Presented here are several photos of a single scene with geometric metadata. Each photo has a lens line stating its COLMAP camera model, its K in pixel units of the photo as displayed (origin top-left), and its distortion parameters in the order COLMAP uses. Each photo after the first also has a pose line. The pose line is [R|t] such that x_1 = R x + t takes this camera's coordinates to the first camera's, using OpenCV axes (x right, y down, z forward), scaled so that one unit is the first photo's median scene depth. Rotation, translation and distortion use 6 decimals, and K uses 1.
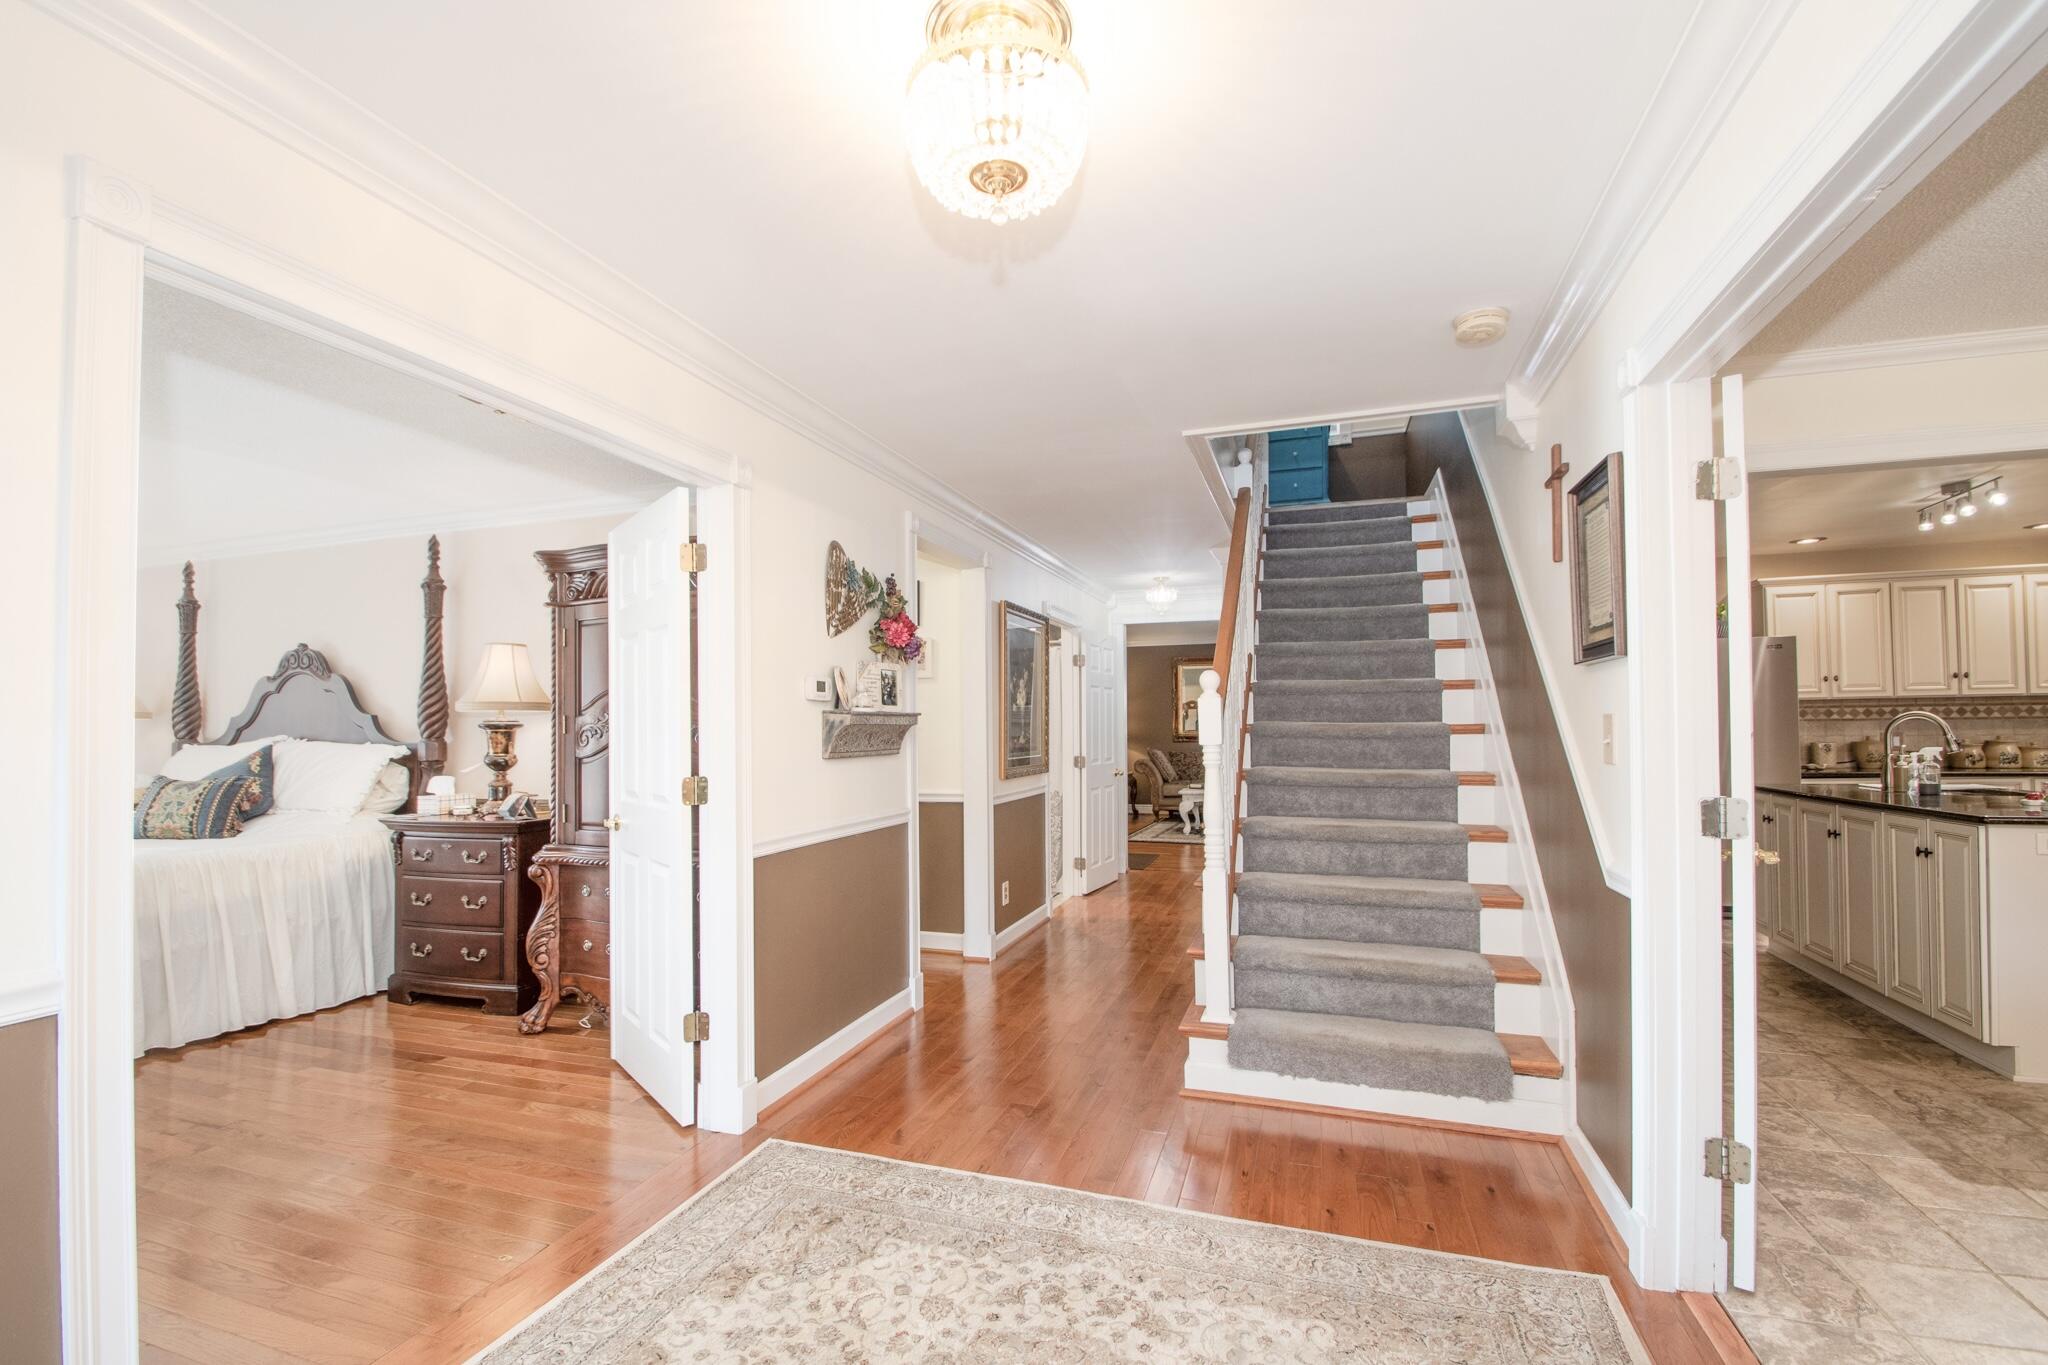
lens RADIAL K [[912.9, 0, 998.5], [0, 912.9, 707.5], [0, 0, 1]] dist [-0.000394, -0.008459]
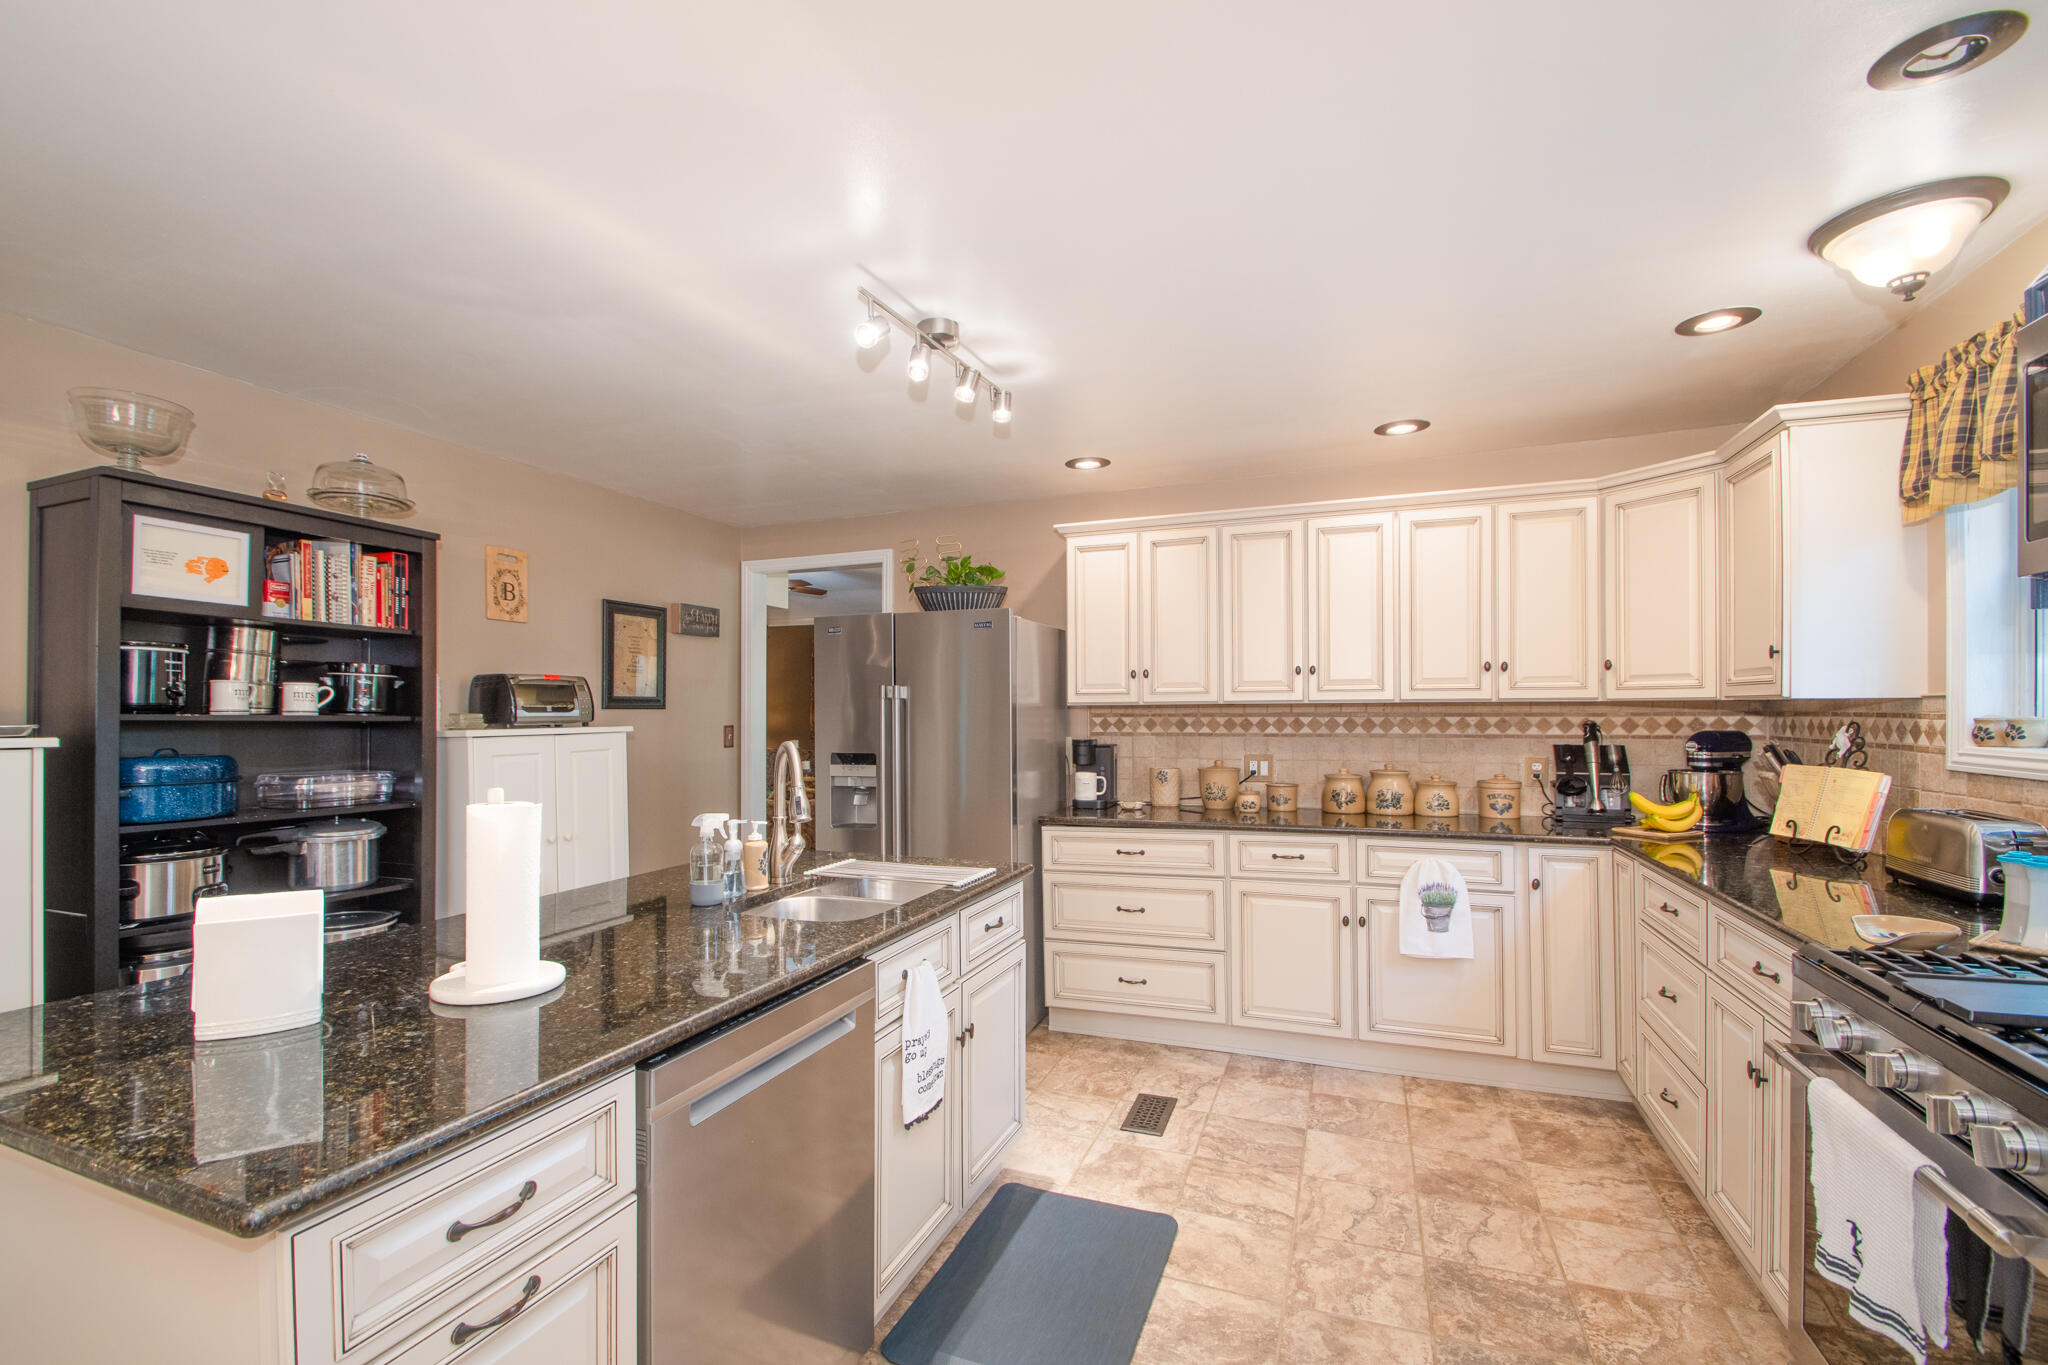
lens RADIAL K [[912.9, 0, 998.5], [0, 912.9, 707.5], [0, 0, 1]] dist [-0.000394, -0.008459]
pose [[0.998652, 0.007110, -0.051416, 0.881277], [-0.006115, 0.999792, 0.019470, -0.020395], [0.051544, -0.019129, 0.998488, 0.338540]]
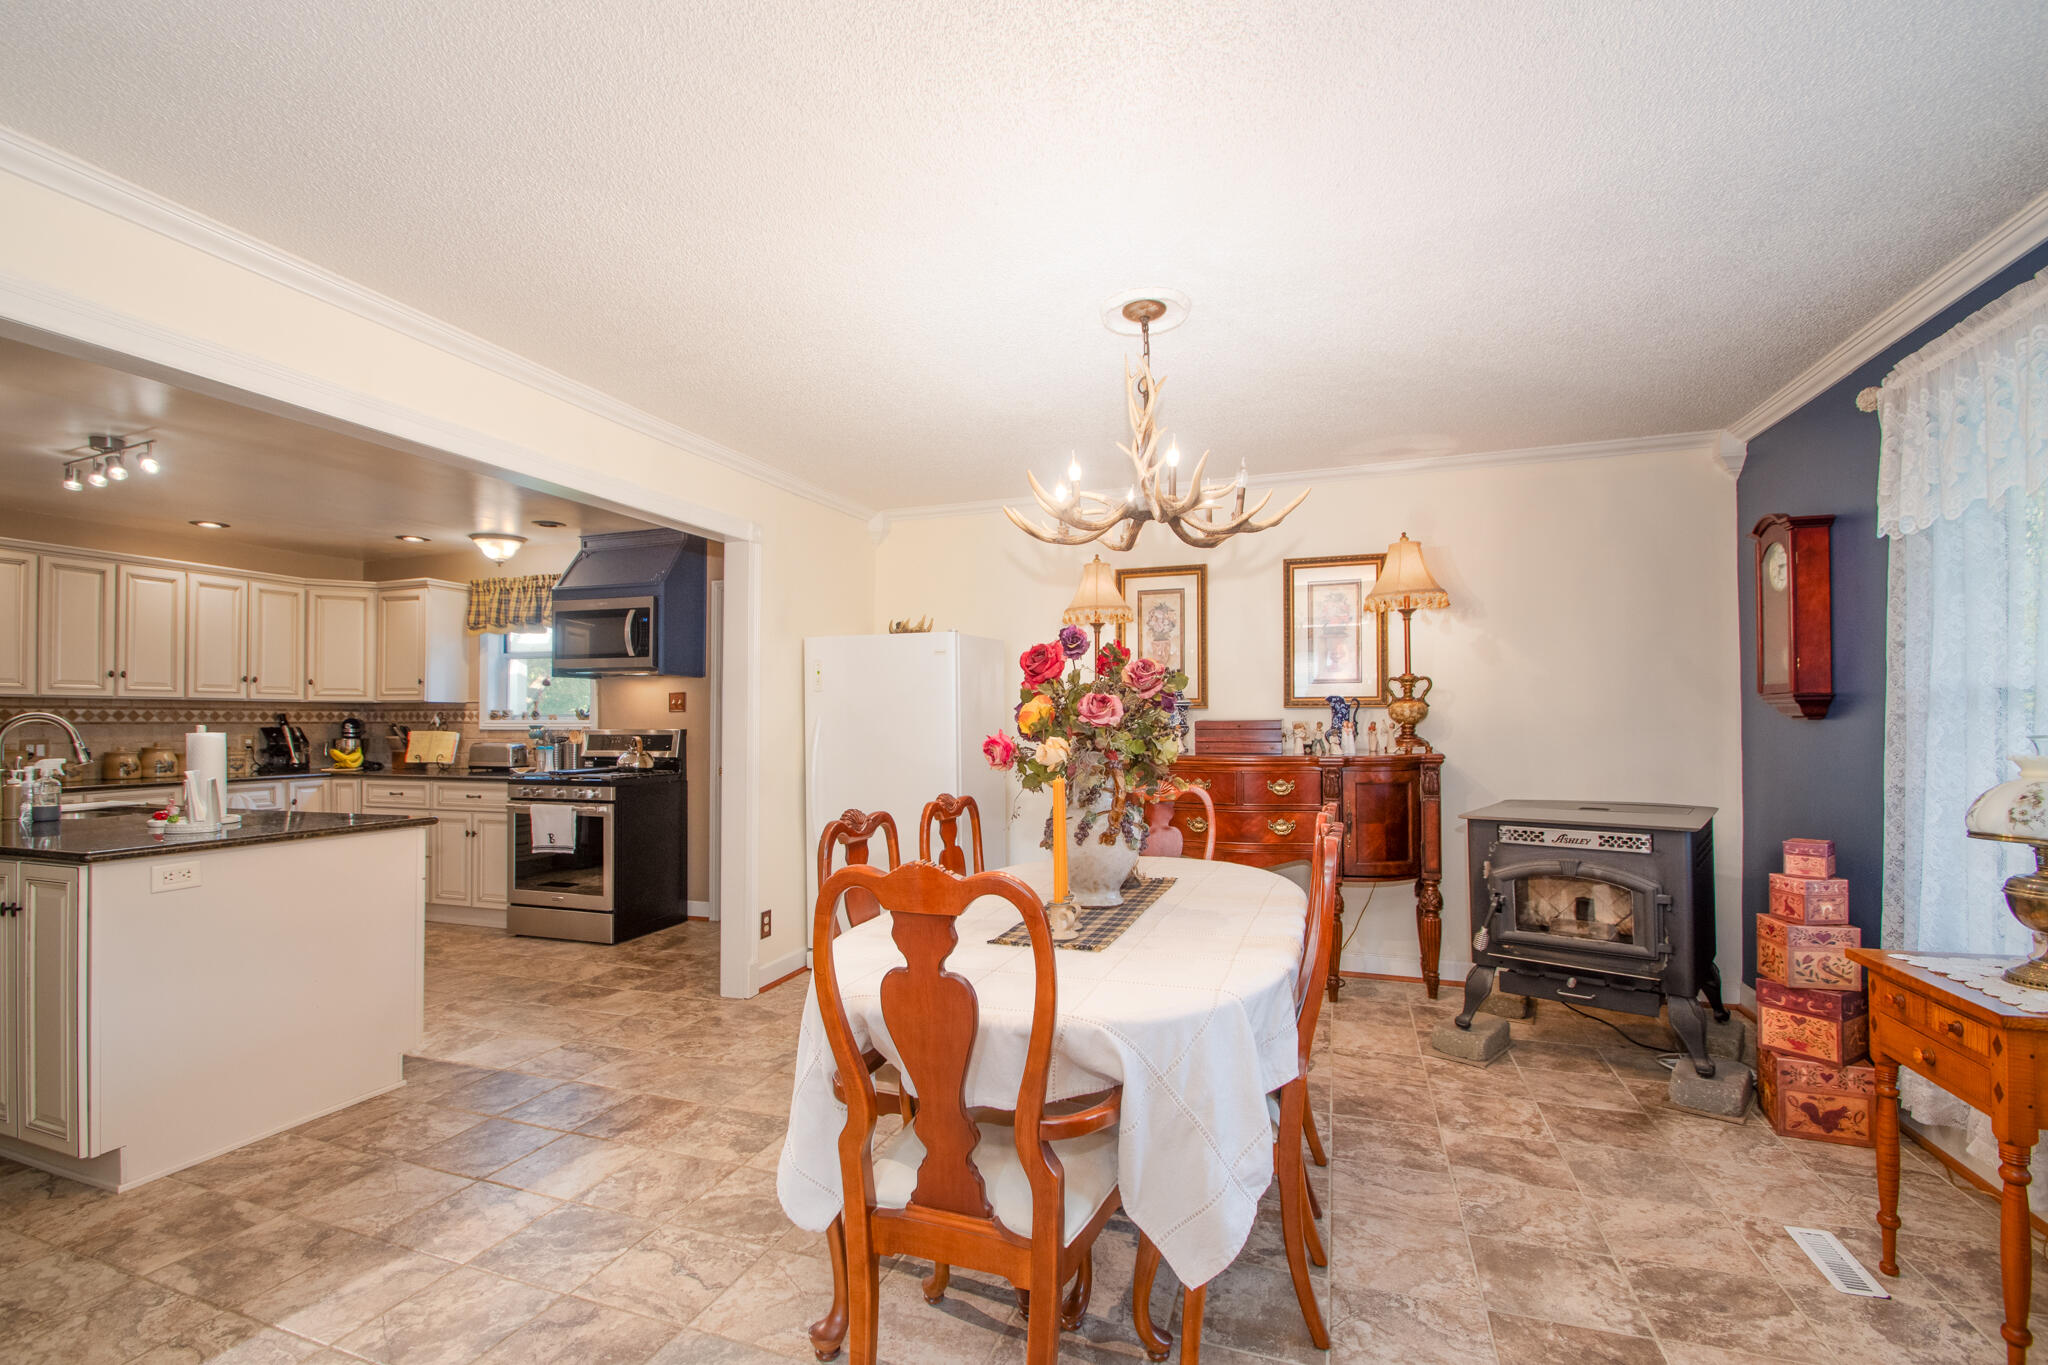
lens RADIAL K [[912.9, 0, 998.5], [0, 912.9, 707.5], [0, 0, 1]] dist [-0.000394, -0.008459]
pose [[0.006618, 0.026828, 0.999618, 0.187558], [-0.020124, 0.999441, -0.026690, 0.003168], [-0.999776, -0.019940, 0.007154, 0.131195]]
